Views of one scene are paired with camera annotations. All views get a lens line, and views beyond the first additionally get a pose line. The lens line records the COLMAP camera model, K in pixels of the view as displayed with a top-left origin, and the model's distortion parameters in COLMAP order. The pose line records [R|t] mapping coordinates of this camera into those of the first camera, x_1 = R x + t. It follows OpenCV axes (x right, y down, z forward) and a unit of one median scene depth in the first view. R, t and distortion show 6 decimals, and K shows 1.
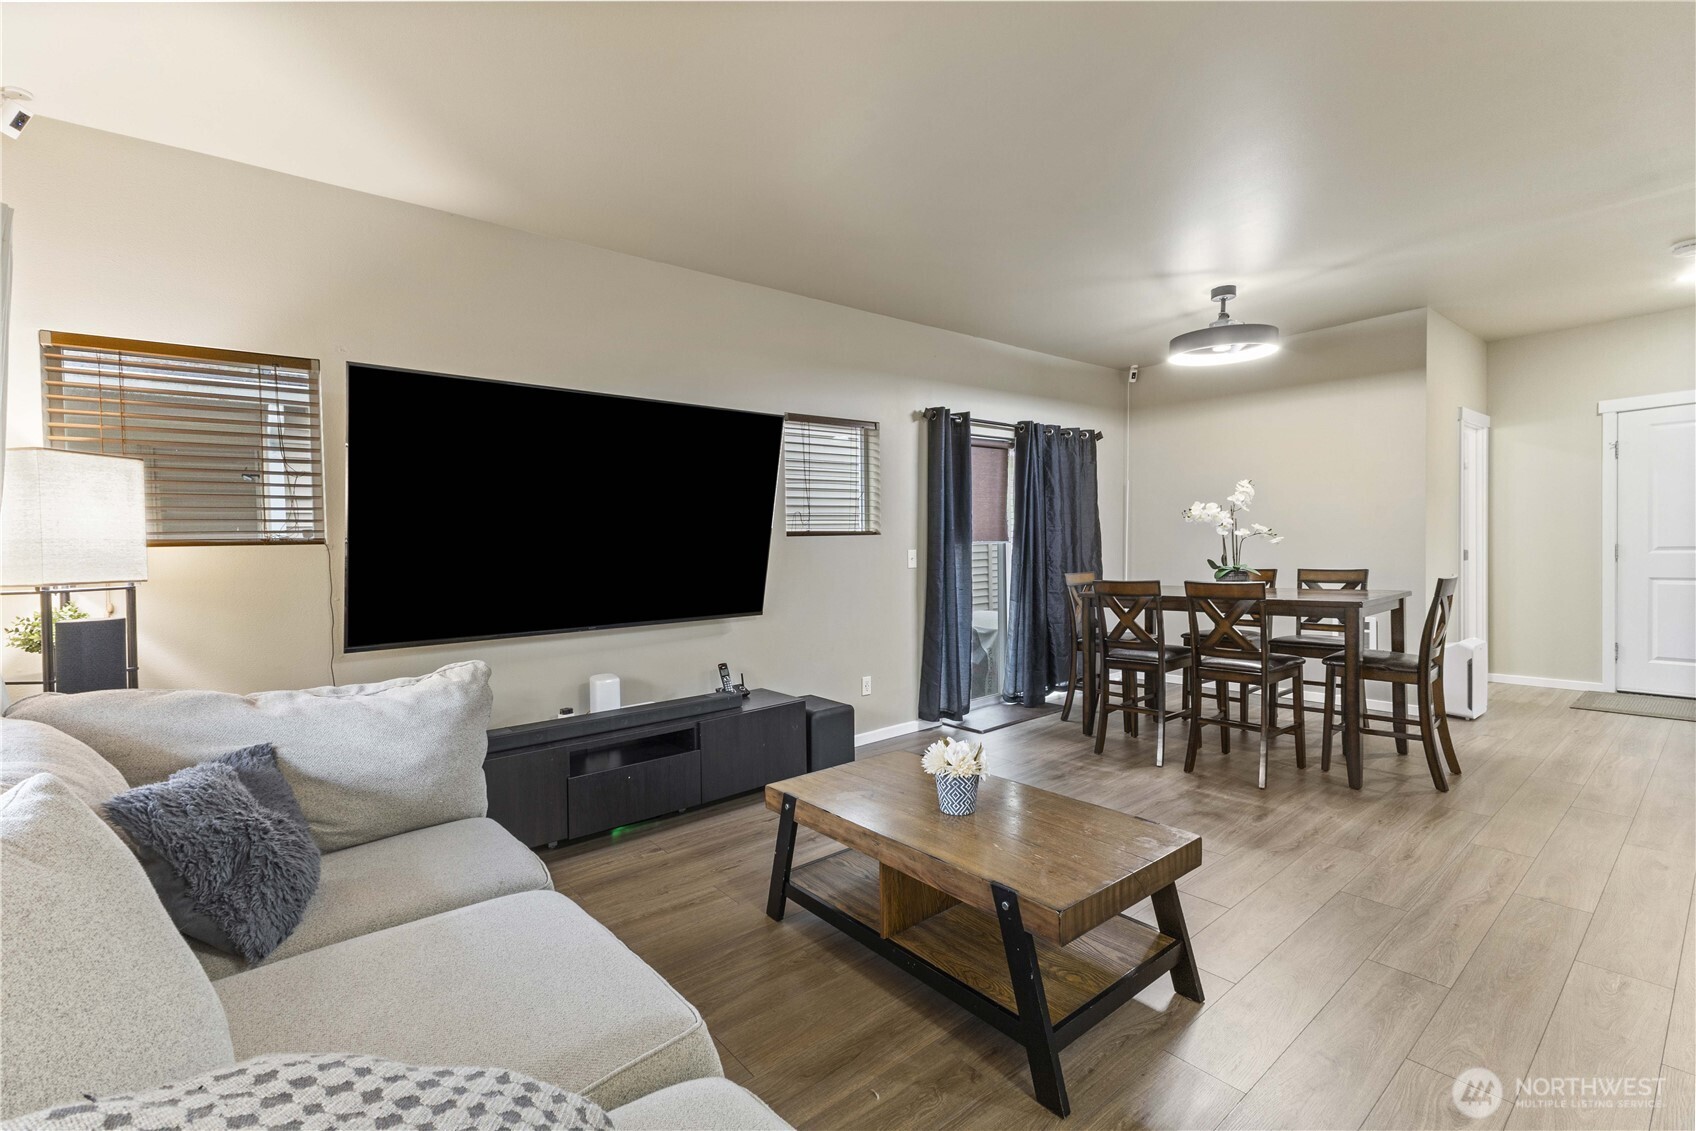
lens RADIAL K [[727.2, 0, 848.0], [0, 727.2, 565.5], [0, 0, 1]] dist [0.016323, -0.005184]
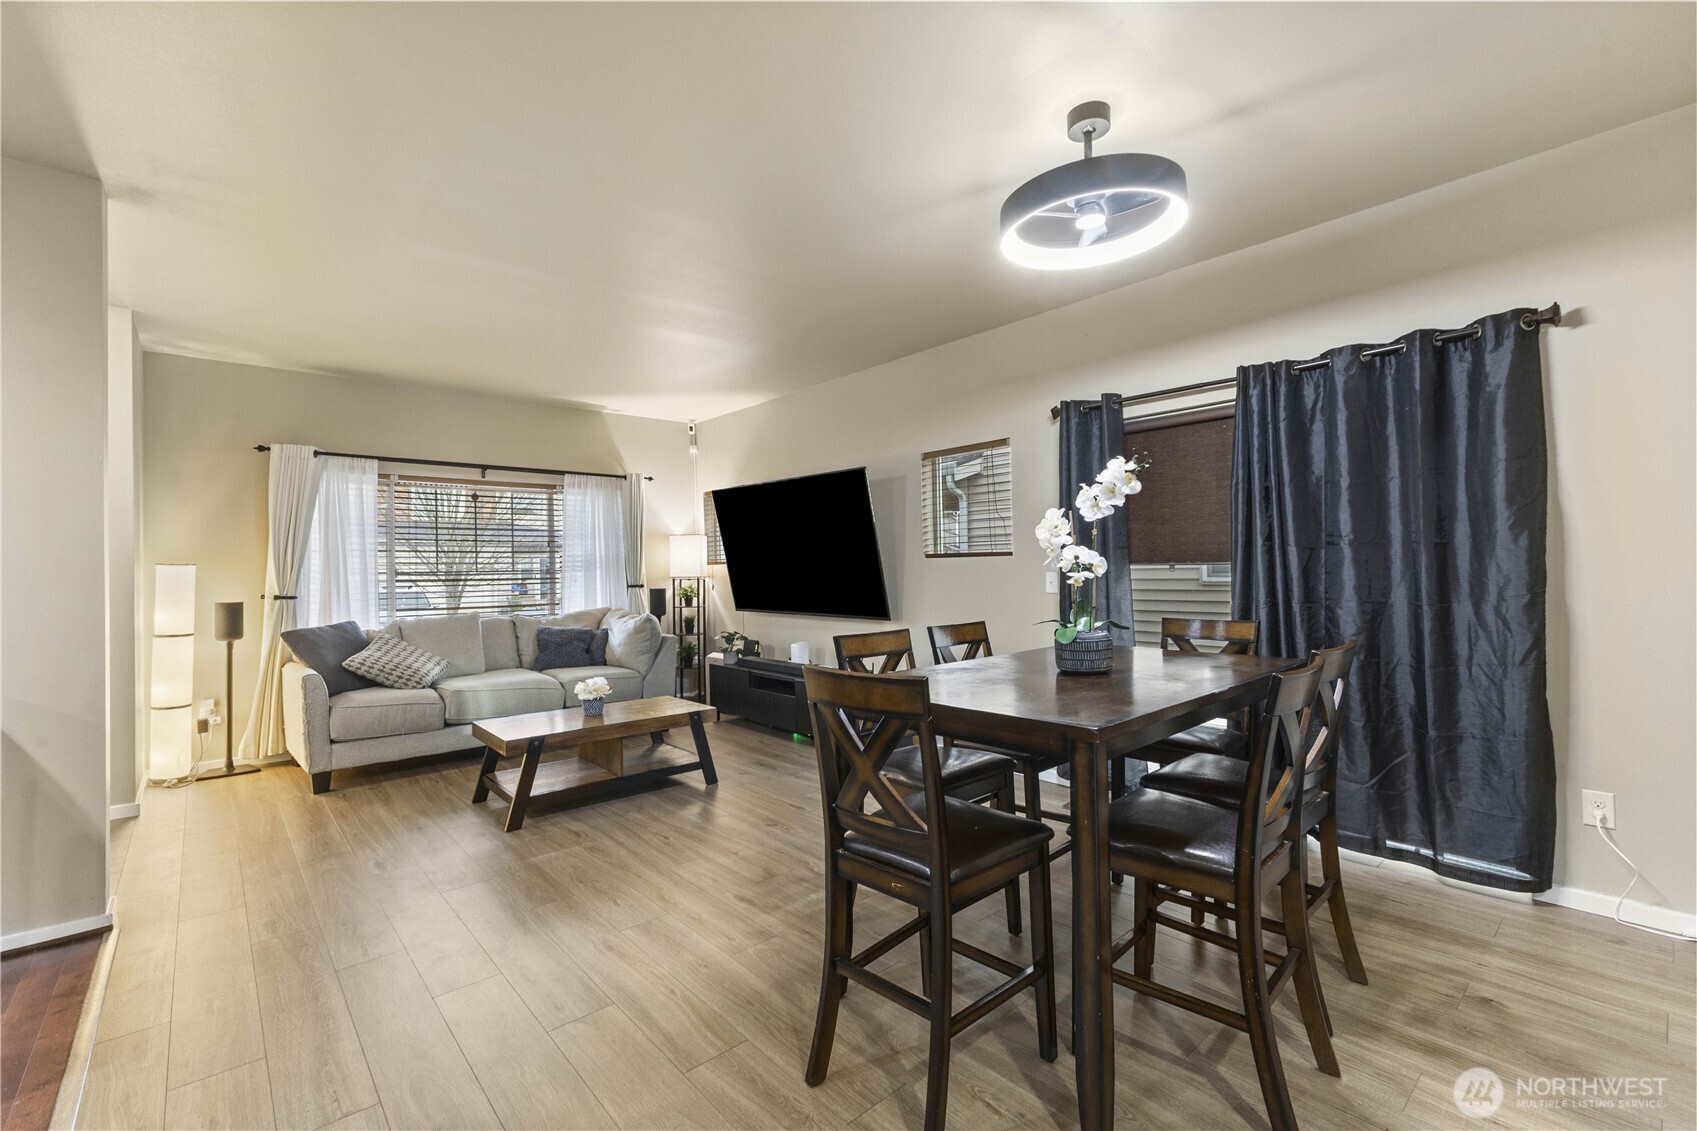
lens RADIAL K [[727.7, 0, 848.5], [0, 727.7, 565.5], [0, 0, 1]] dist [0.016323, -0.005184]
pose [[0.056502, 0.025241, -0.998083, 1.060657], [-0.009955, 0.999645, 0.024717, -0.054607], [0.998353, 0.008540, 0.056733, 0.798416]]
